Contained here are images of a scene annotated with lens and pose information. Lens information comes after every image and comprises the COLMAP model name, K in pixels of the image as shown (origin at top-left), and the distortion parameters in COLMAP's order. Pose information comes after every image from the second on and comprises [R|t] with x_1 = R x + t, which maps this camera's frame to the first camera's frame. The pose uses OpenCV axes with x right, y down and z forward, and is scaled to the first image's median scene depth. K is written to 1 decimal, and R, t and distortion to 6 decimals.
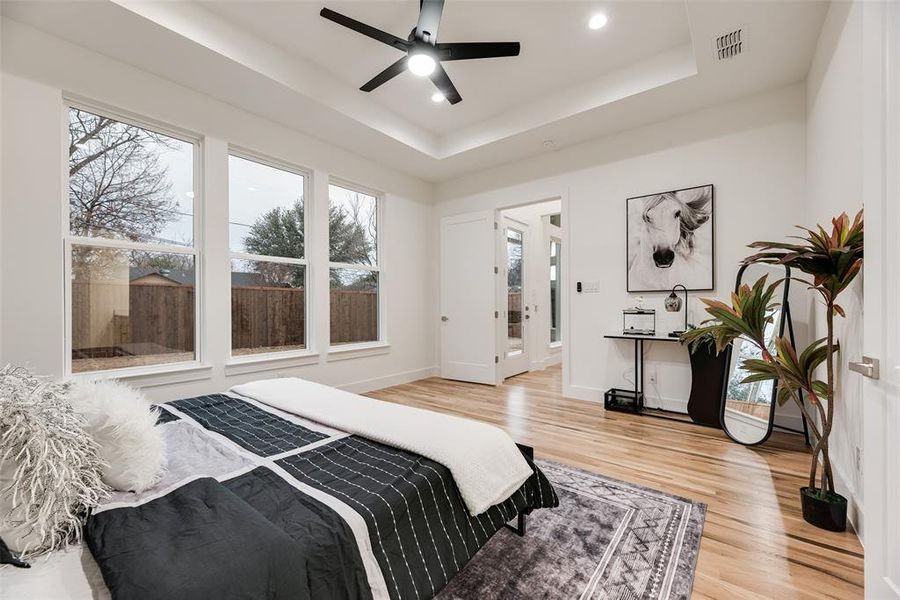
lens RADIAL K [[362.9, 0, 450.8], [0, 362.9, 303.9], [0, 0, 1]] dist [-0.000626, -0.000139]
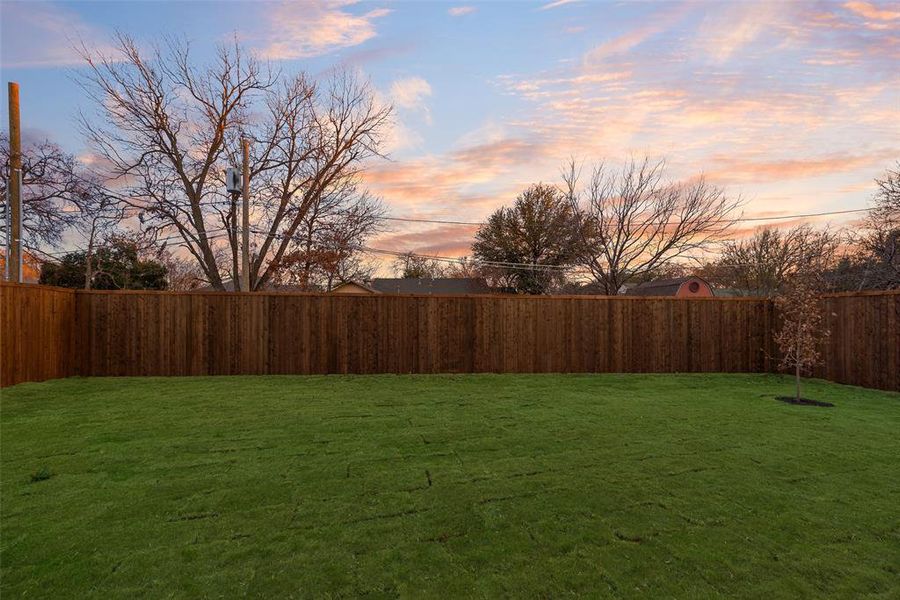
lens RADIAL K [[362.9, 0, 450.8], [0, 362.9, 303.9], [0, 0, 1]] dist [-0.000626, -0.000139]
pose [[0.791420, -0.005711, -0.611246, 0.003868], [0.002573, 0.999979, -0.006012, -0.020297], [0.611267, 0.003186, 0.791418, 0.447195]]
